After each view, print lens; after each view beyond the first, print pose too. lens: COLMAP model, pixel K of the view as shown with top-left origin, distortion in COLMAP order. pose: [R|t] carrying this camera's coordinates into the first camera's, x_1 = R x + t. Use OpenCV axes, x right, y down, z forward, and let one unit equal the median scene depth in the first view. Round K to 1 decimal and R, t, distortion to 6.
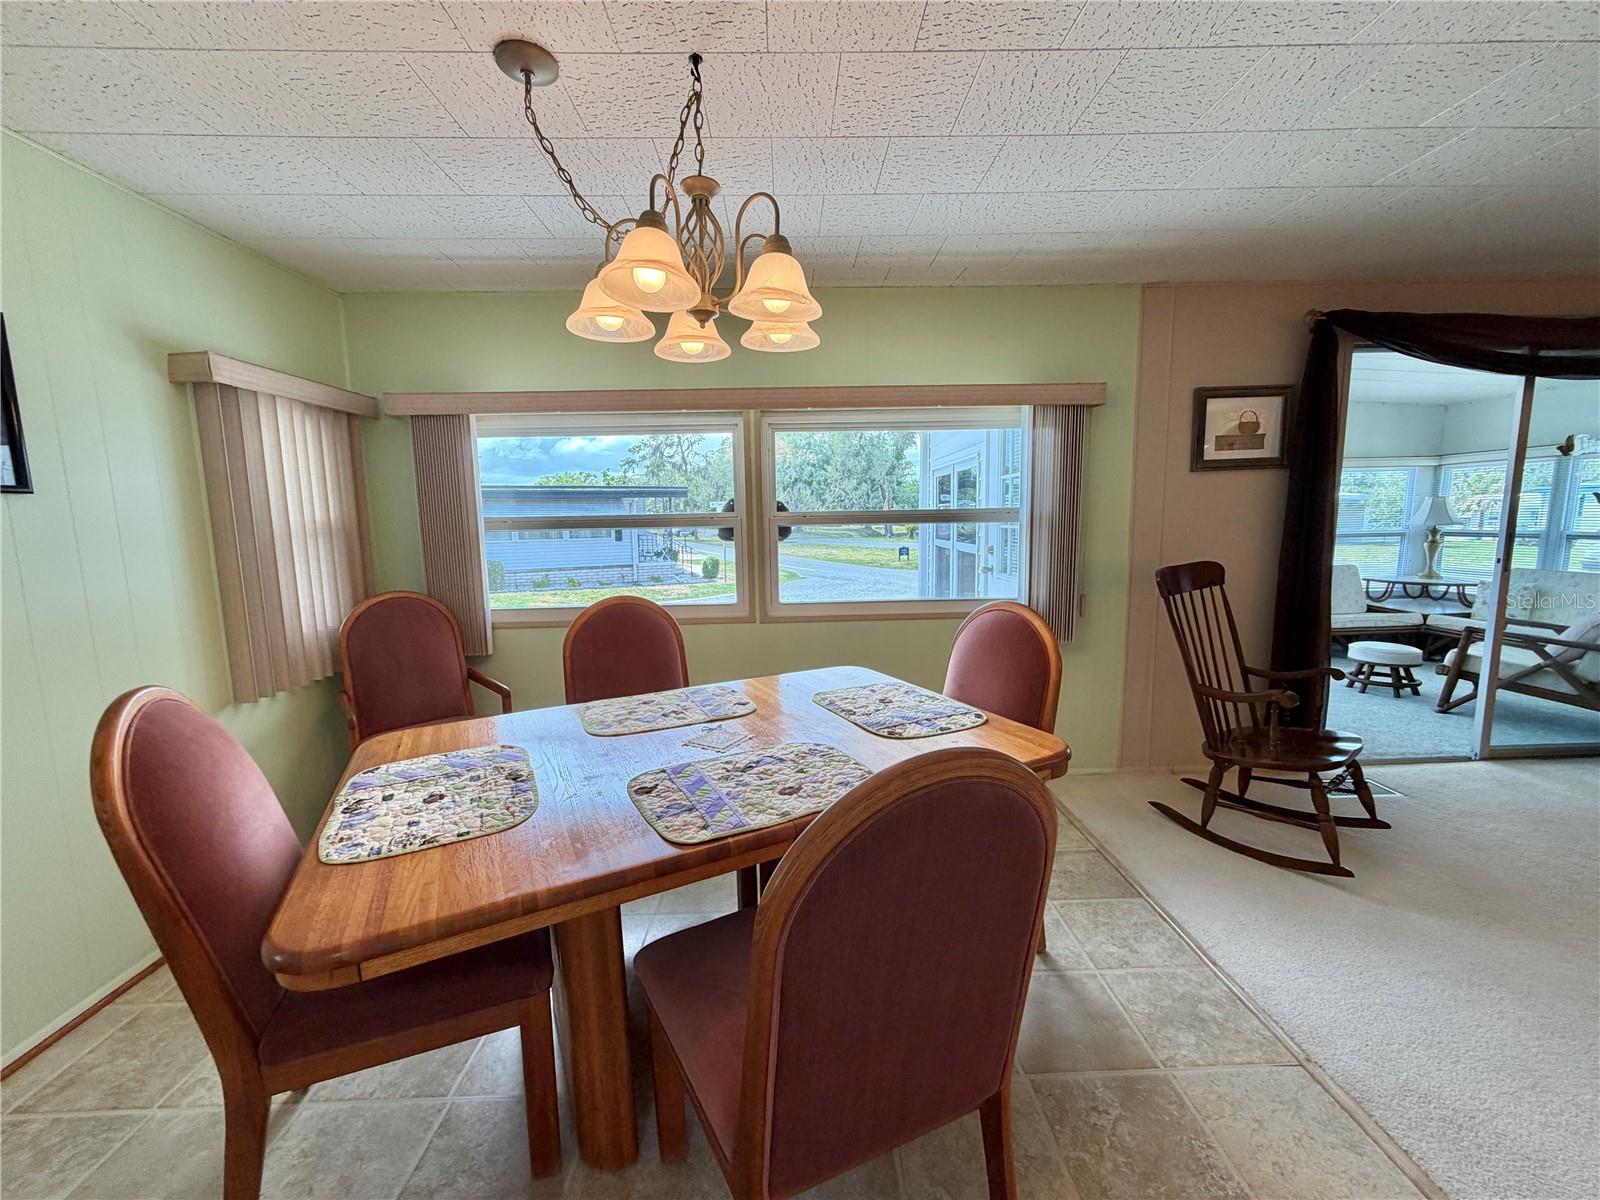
lens RADIAL K [[637.6, 0, 798.8], [0, 637.6, 601.6], [0, 0, 1]] dist [0.001522, -0.000475]
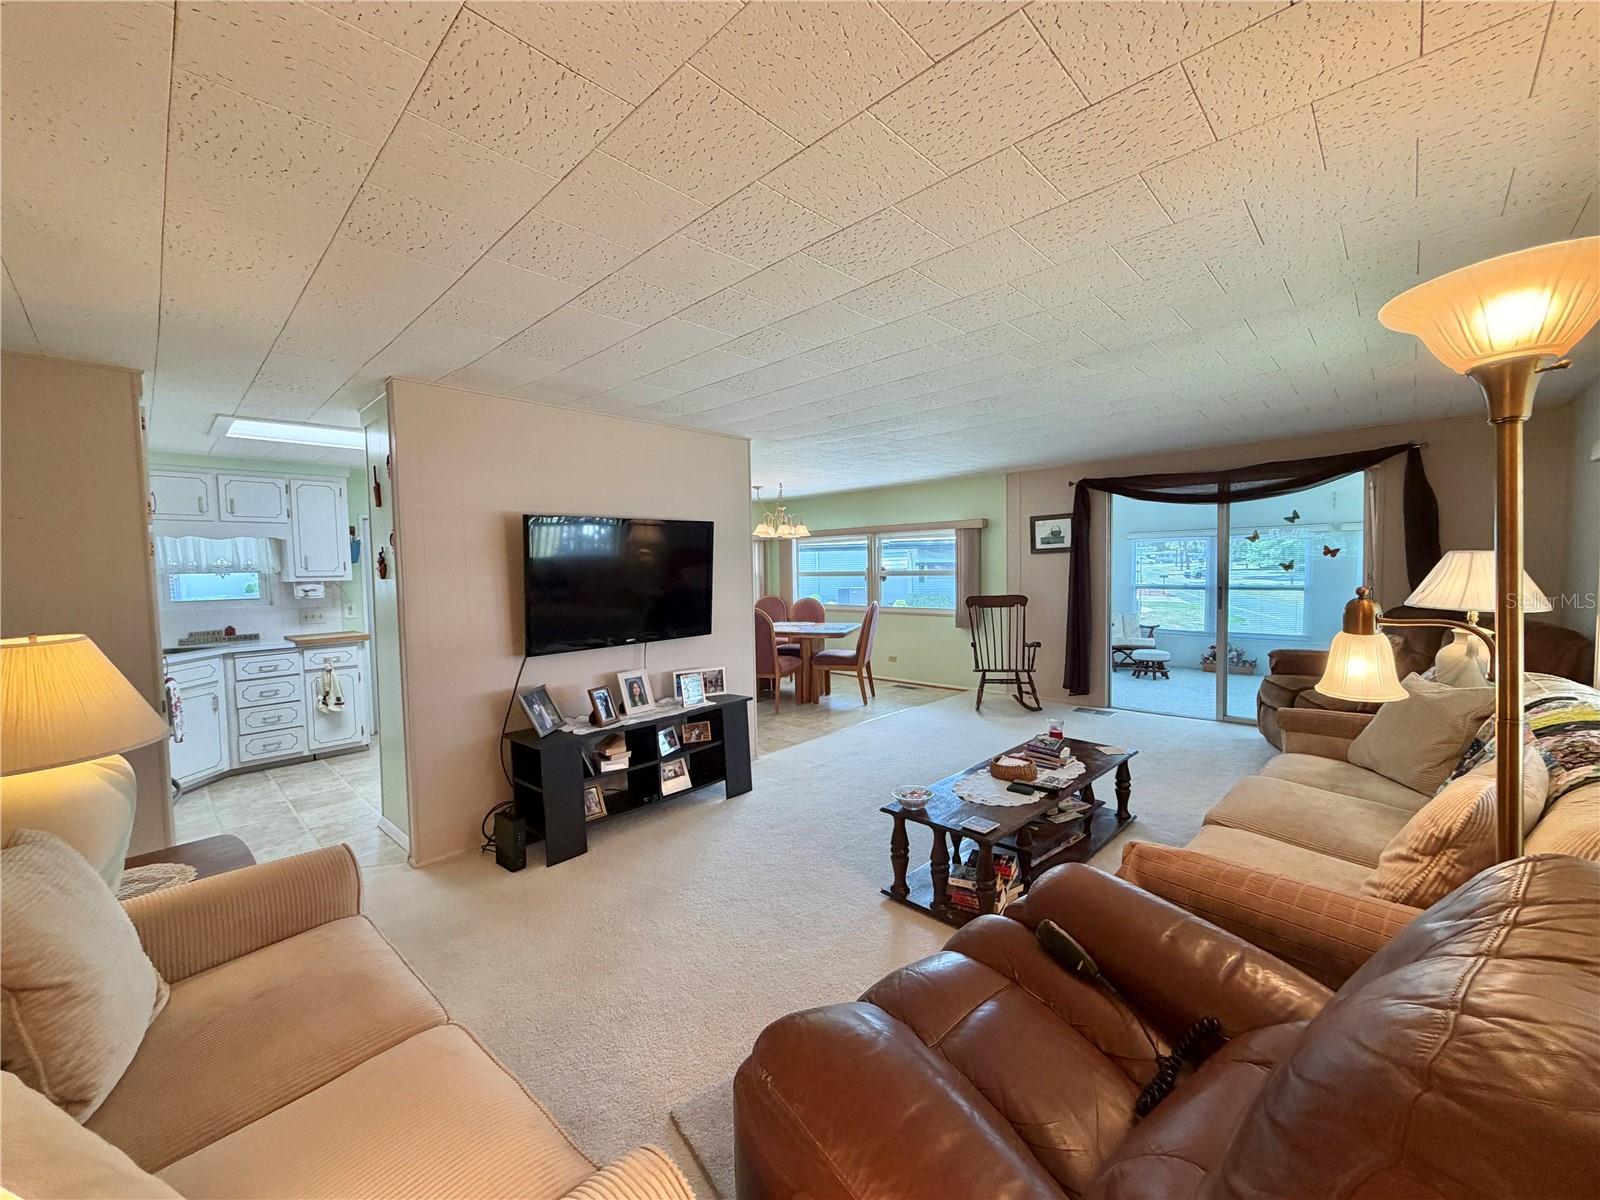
lens RADIAL K [[636.9, 0, 798.3], [0, 636.9, 602.2], [0, 0, 1]] dist [-0.001152, 0.000040]
pose [[0.704071, 0.046312, -0.708618, 1.627375], [-0.086990, 0.995981, -0.021338, 0.072907], [0.704781, 0.076666, 0.705270, -1.081954]]
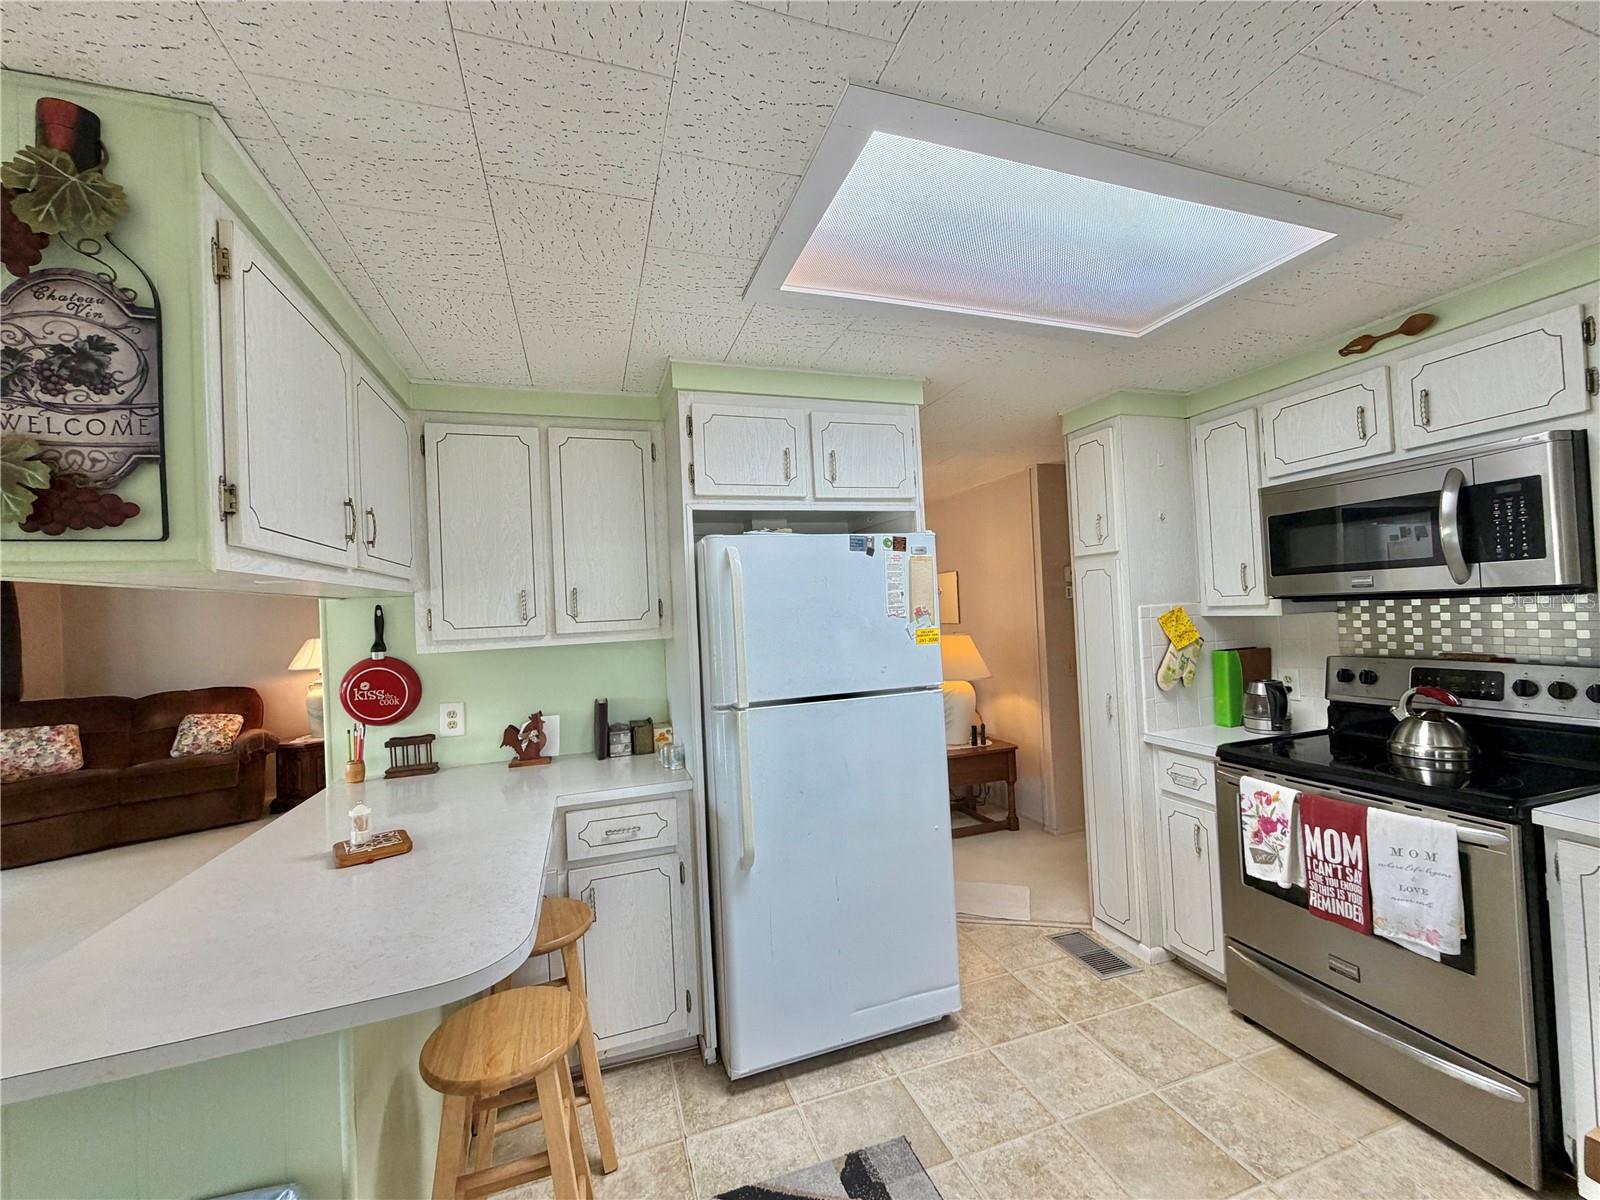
lens RADIAL K [[636.9, 0, 798.3], [0, 636.9, 602.2], [0, 0, 1]] dist [-0.001152, 0.000040]
pose [[-0.289000, 0.046674, 0.956191, -0.544974], [0.176002, 0.984376, 0.005145, 0.011033], [-0.941011, 0.169779, -0.292700, -0.407119]]
